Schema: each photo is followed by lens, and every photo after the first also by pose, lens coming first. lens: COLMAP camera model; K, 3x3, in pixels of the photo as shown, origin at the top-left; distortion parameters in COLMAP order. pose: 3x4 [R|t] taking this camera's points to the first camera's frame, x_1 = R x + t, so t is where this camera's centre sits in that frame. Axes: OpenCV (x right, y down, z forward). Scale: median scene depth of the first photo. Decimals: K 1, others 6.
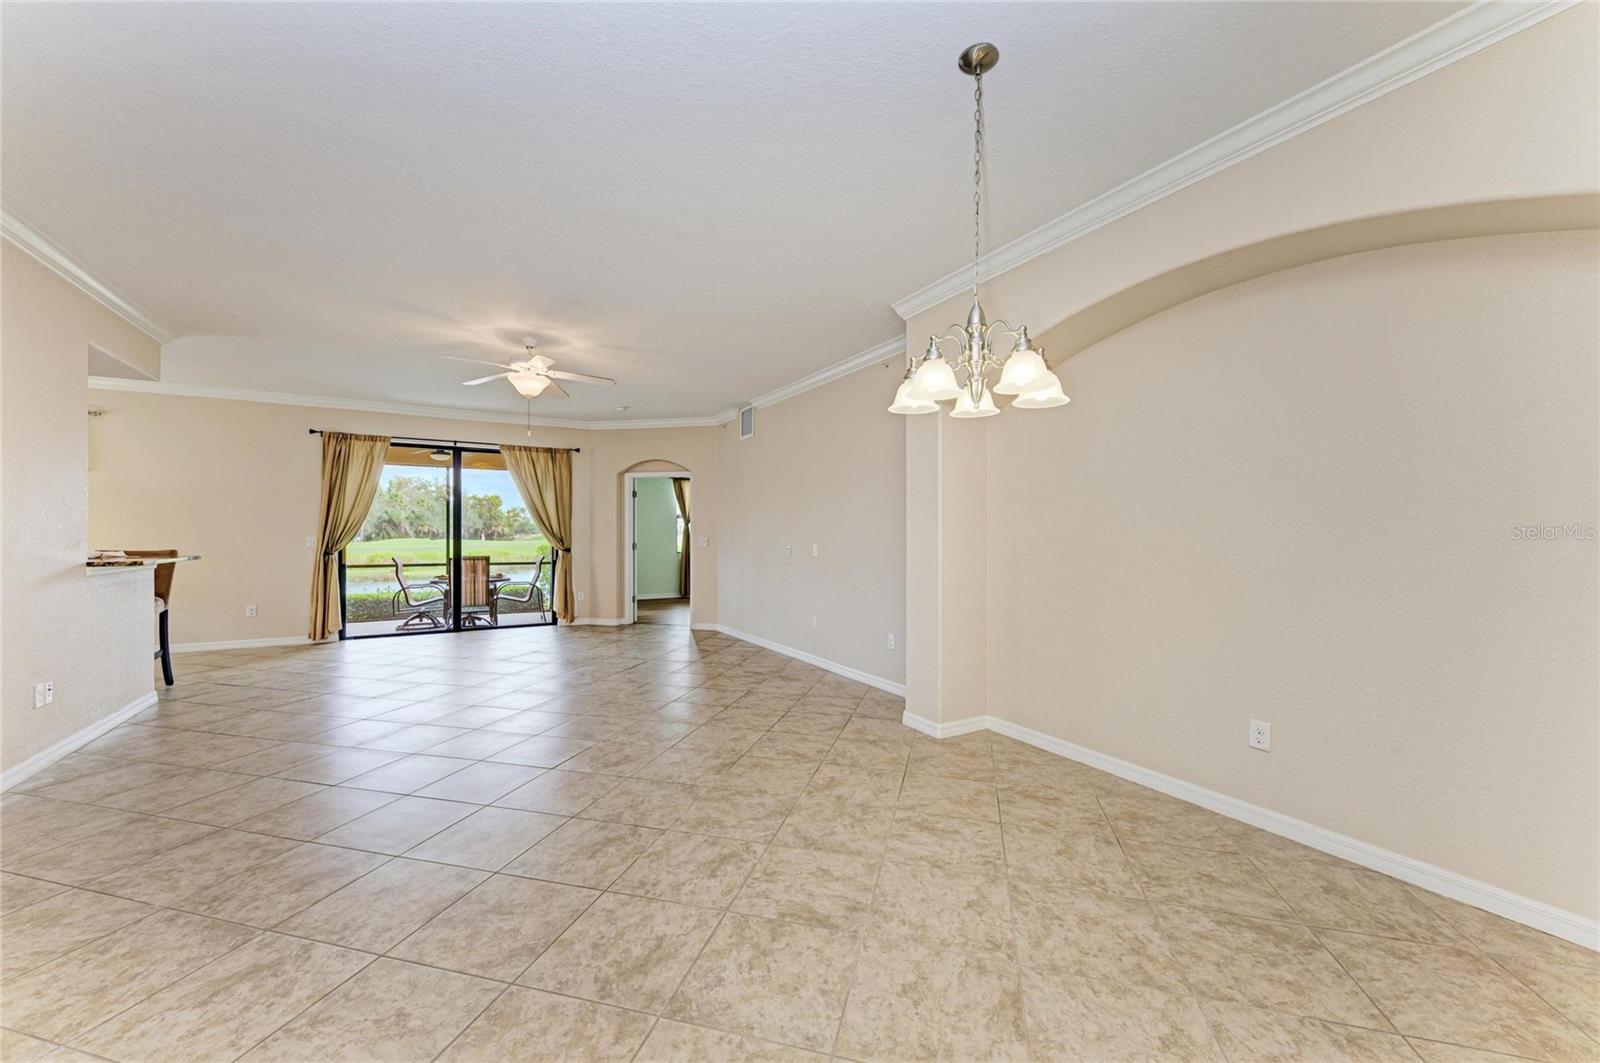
lens RADIAL K [[613.3, 0, 803.0], [0, 613.3, 534.3], [0, 0, 1]] dist [0.023572, -0.008139]
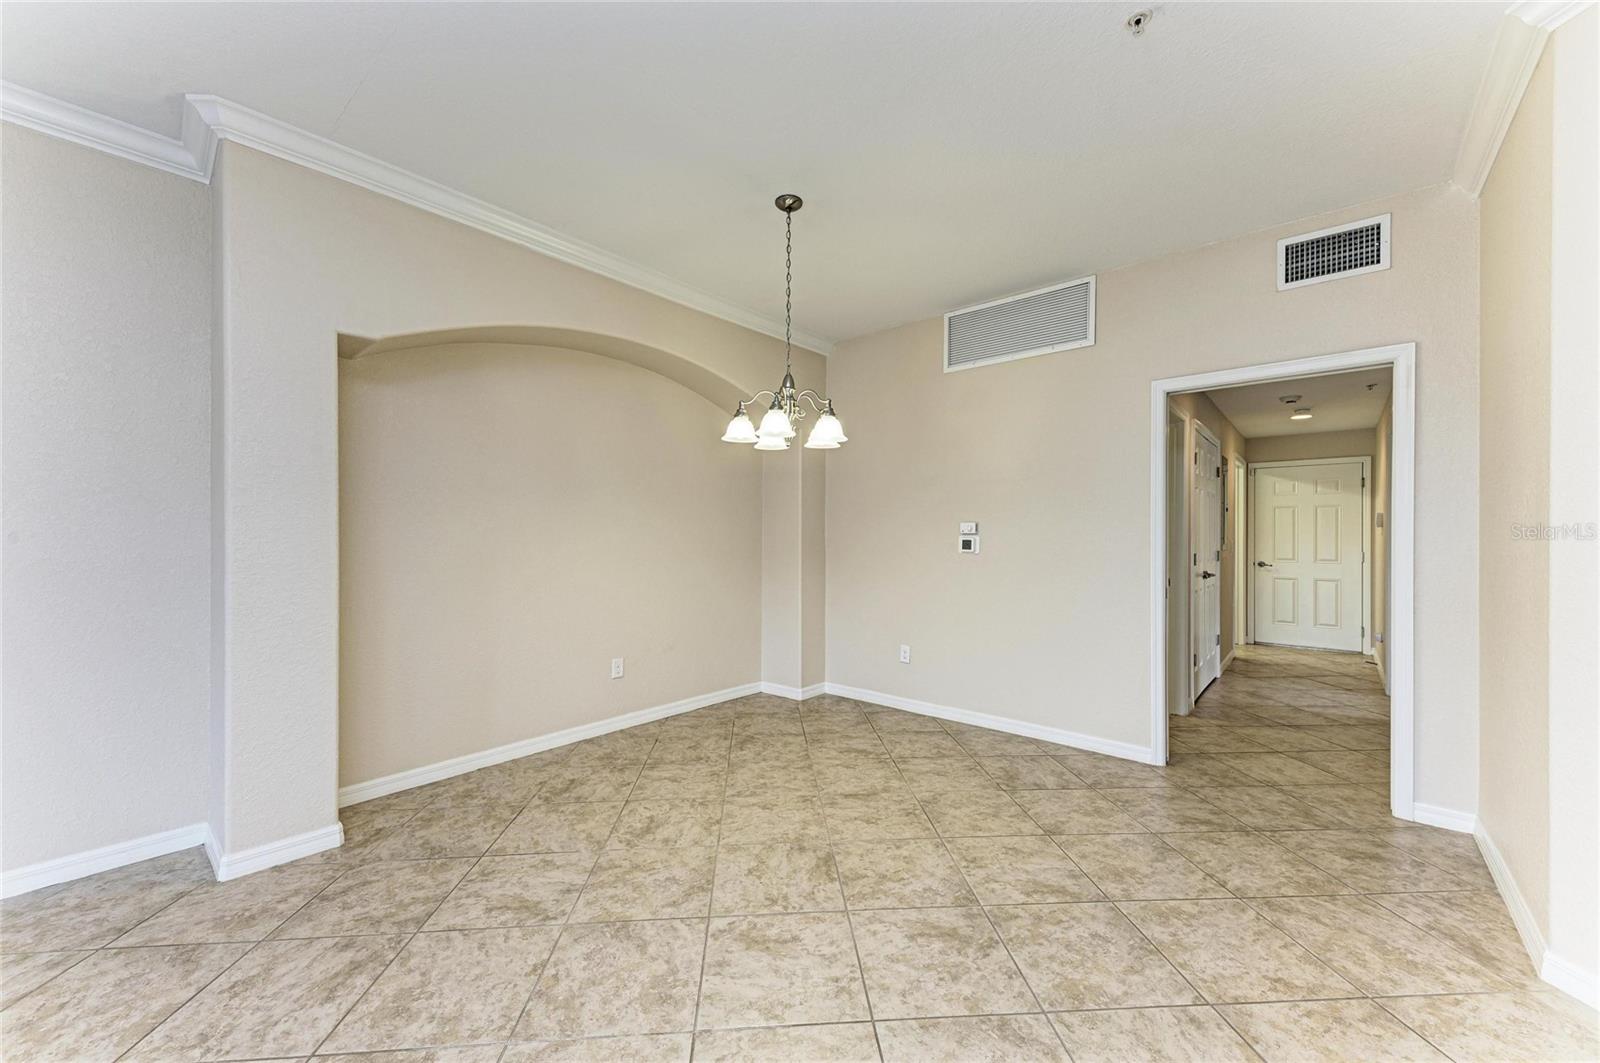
lens RADIAL K [[611.2, 0, 800.0], [0, 611.2, 531.5], [0, 0, 1]] dist [0.022414, -0.008518]
pose [[-0.328102, 0.000321, 0.944642, -0.439995], [-0.003981, 0.999991, -0.001722, -0.001698], [-0.944634, -0.004326, -0.328098, 0.591963]]
